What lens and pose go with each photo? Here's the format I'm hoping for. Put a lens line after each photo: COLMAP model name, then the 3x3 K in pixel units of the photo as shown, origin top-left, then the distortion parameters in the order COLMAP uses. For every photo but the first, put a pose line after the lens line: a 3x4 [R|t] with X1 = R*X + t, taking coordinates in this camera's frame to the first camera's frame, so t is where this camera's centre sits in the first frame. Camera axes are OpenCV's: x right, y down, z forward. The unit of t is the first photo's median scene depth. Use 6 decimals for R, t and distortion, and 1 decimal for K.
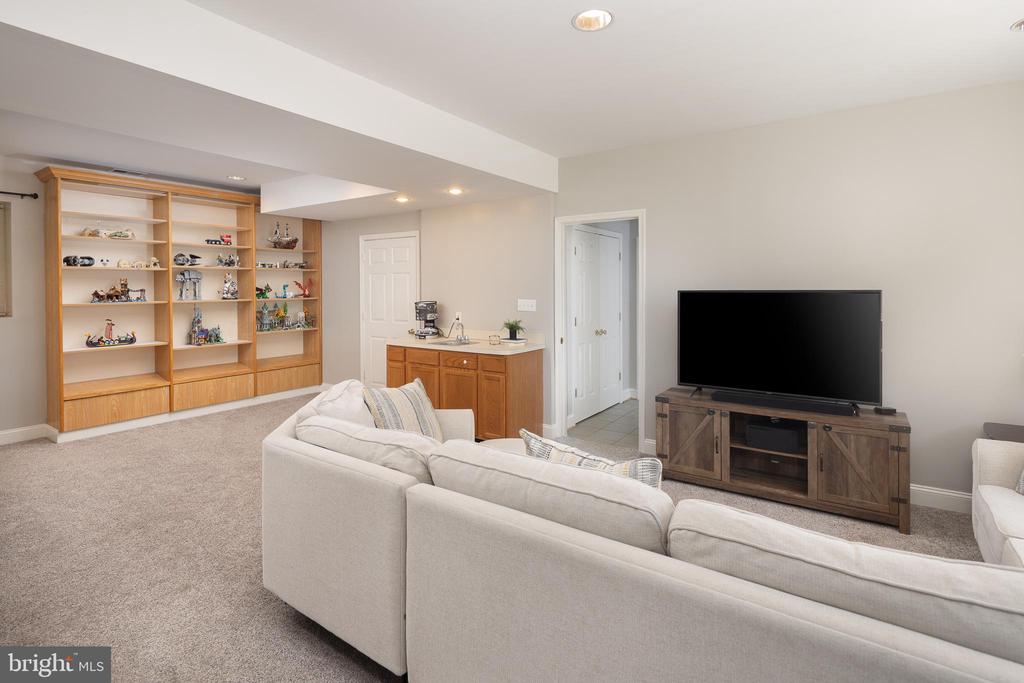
lens RADIAL K [[493.3, 0, 511.2], [0, 493.3, 336.1], [0, 0, 1]] dist [-0.004713, -0.003284]
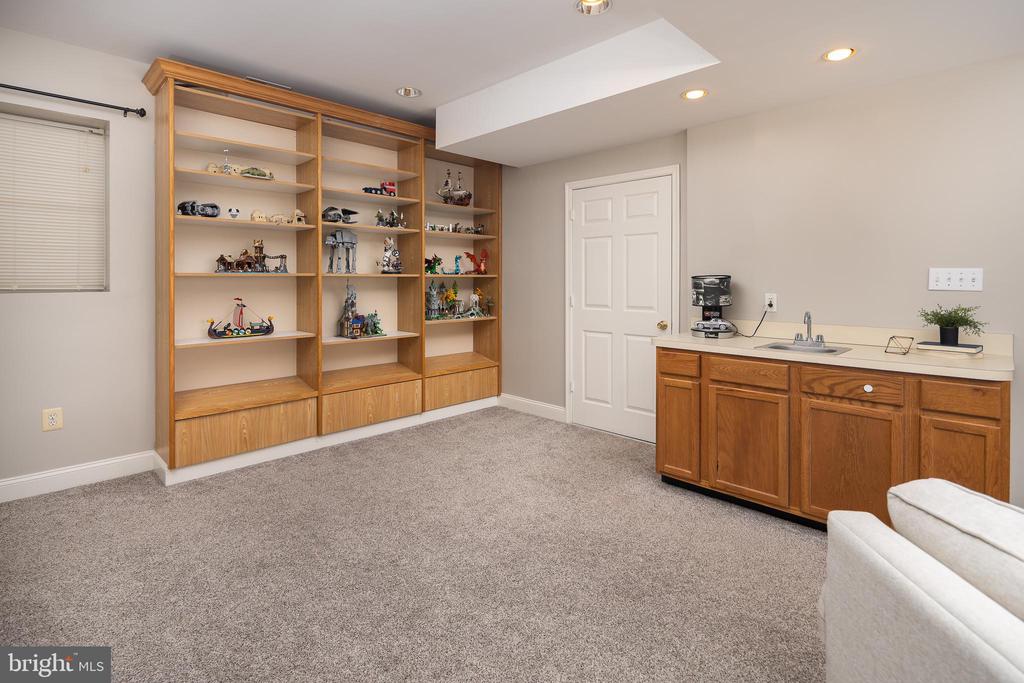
lens RADIAL K [[493.3, 0, 513.5], [0, 493.3, 340.5], [0, 0, 1]] dist [-0.004713, -0.003284]
pose [[0.982798, 0.026255, -0.182807, -0.298642], [-0.022104, 0.999450, 0.024707, -0.000486], [0.183355, -0.020242, 0.982838, 0.373077]]
